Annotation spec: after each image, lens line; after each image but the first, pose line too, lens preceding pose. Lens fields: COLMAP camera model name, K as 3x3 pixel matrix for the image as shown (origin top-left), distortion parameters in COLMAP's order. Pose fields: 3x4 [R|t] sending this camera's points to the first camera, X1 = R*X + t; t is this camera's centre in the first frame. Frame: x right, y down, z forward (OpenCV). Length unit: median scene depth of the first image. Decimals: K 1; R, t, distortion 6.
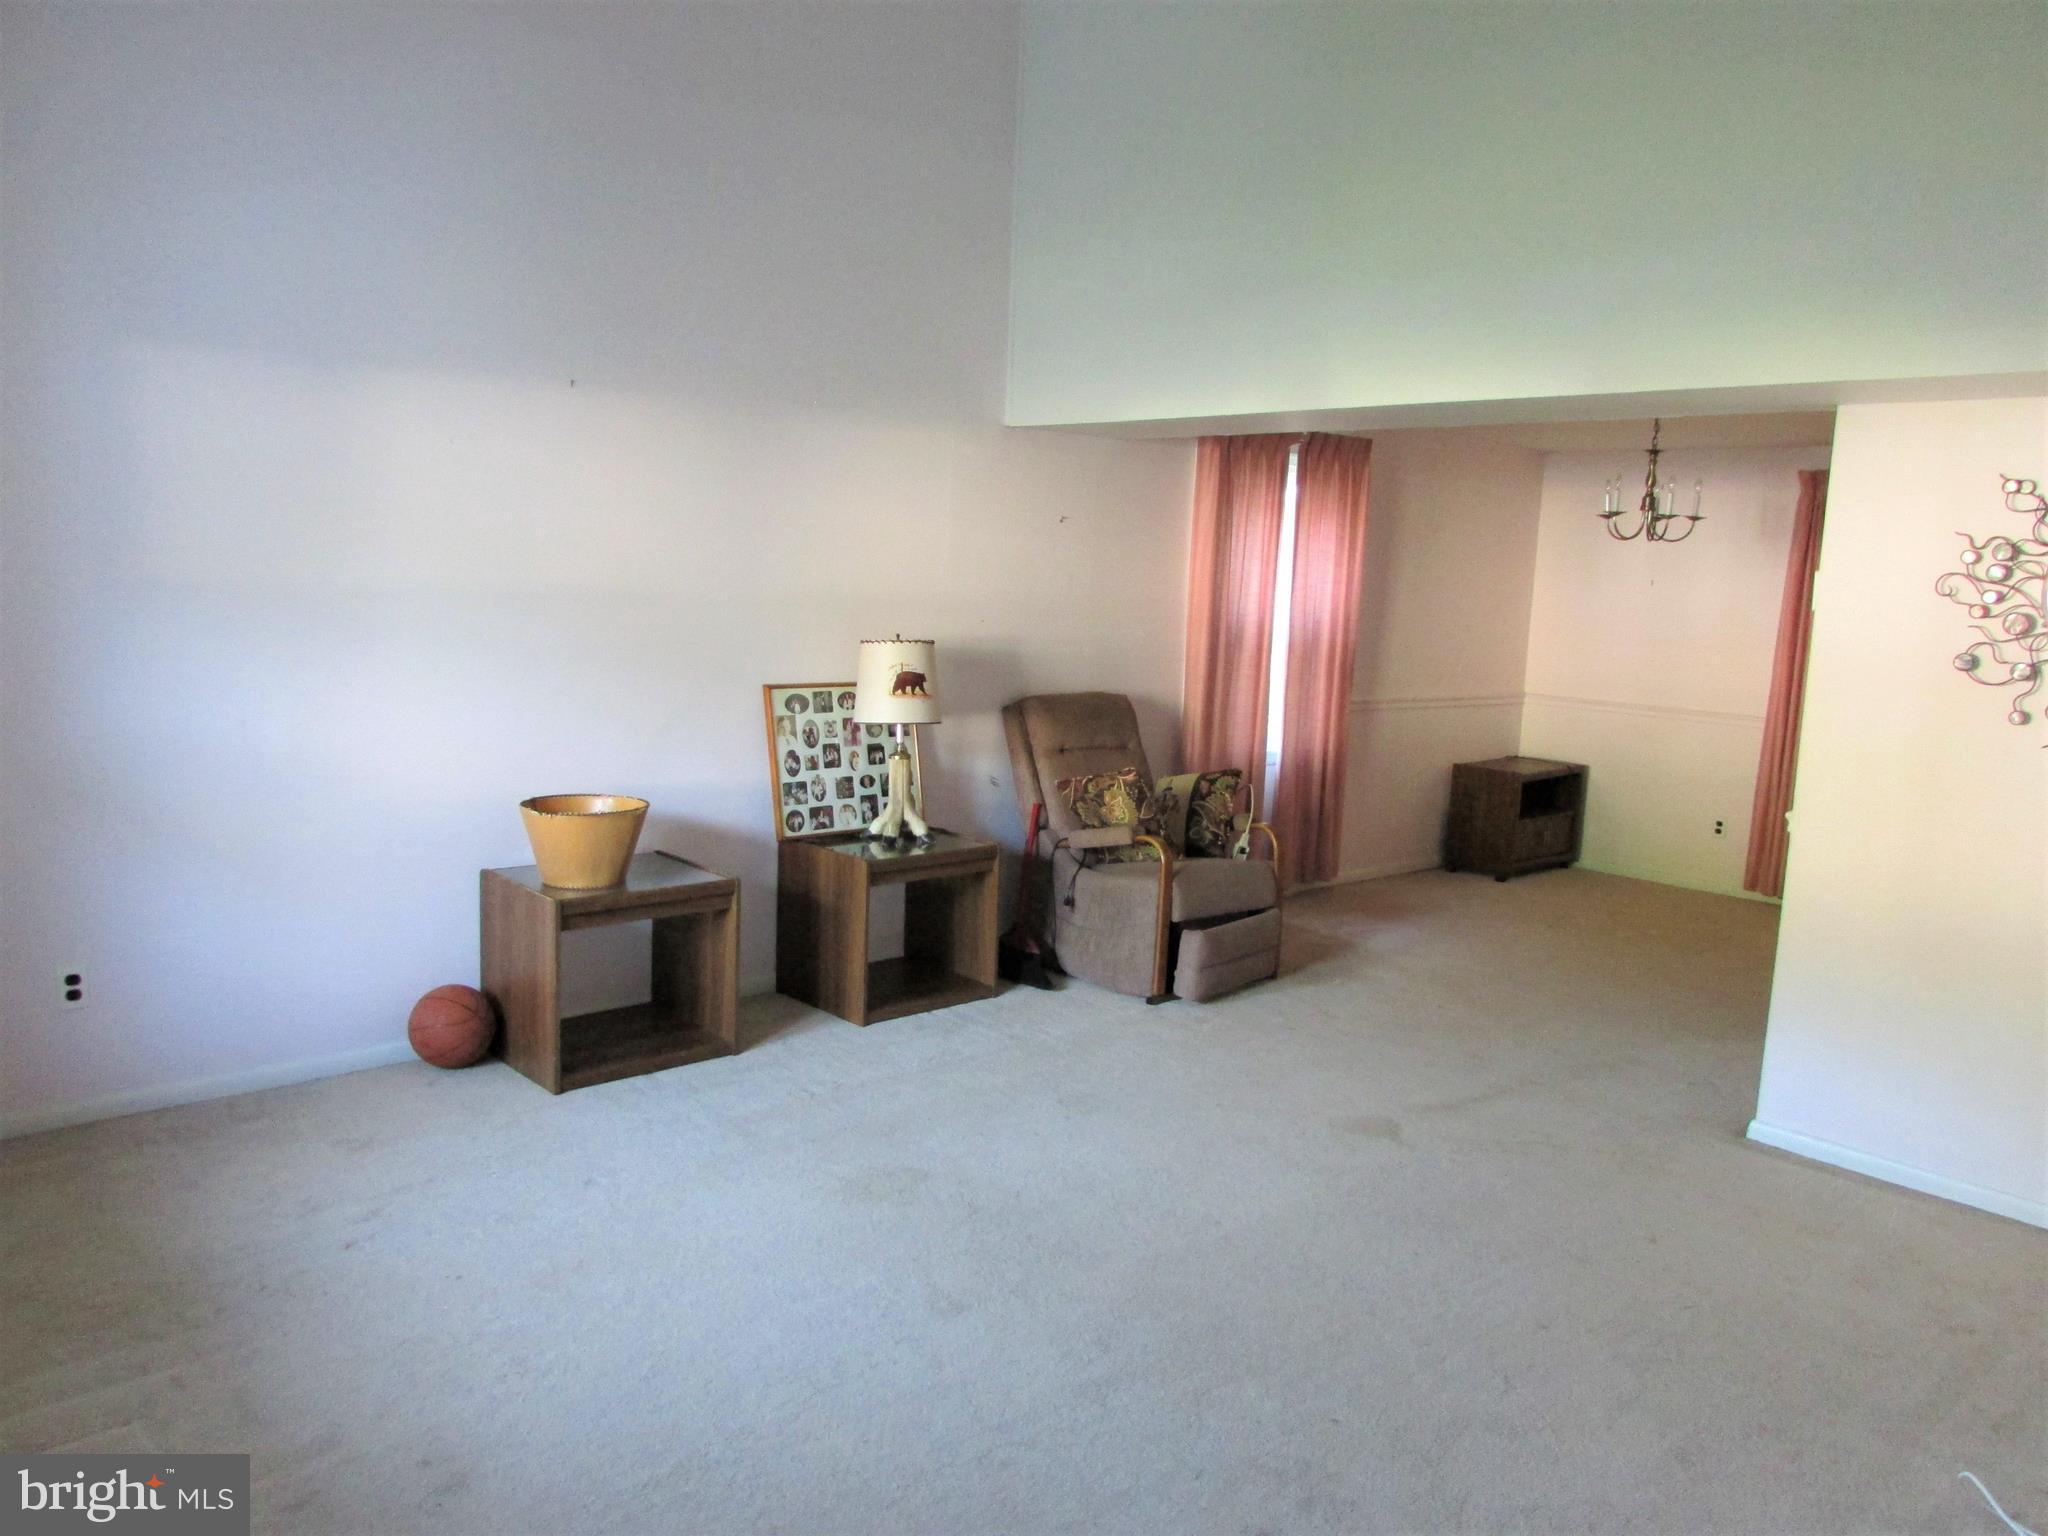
lens RADIAL K [[1492.5, 0, 1034.8], [0, 1492.5, 775.2], [0, 0, 1]] dist [0.003602, 0.000936]
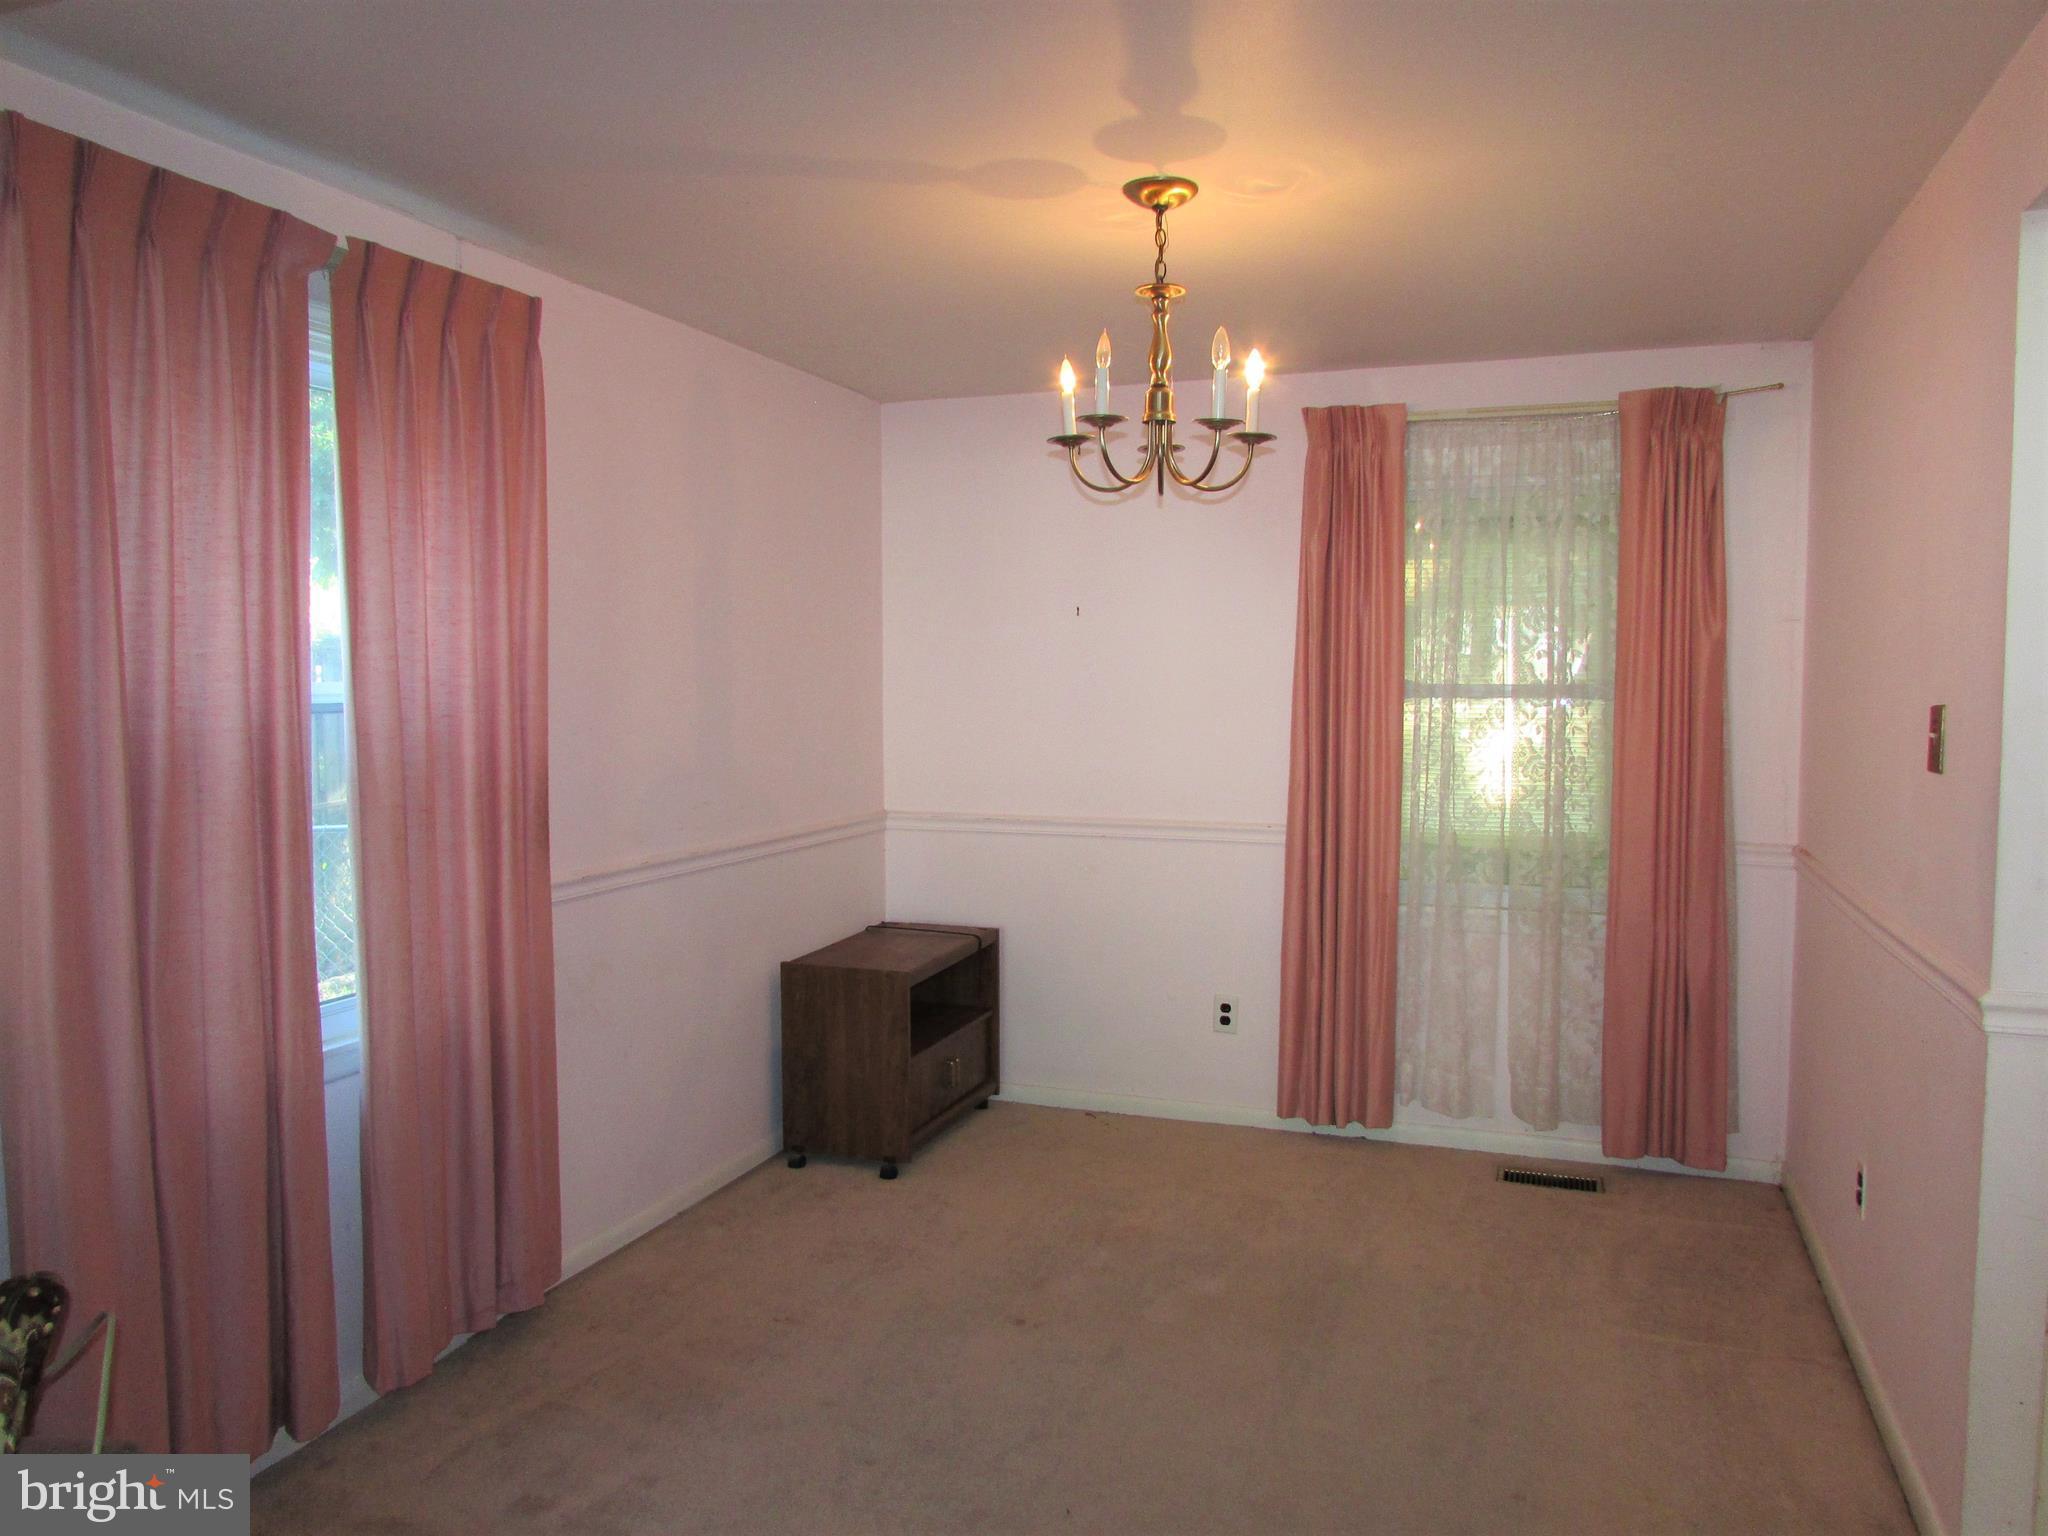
lens RADIAL K [[1492.5, 0, 1034.8], [0, 1492.5, 775.2], [0, 0, 1]] dist [0.003602, 0.000936]
pose [[0.894779, -0.082364, 0.438847, 0.140197], [0.102666, 0.994457, -0.022687, -0.053926], [-0.434546, 0.065355, 0.898275, 0.499995]]
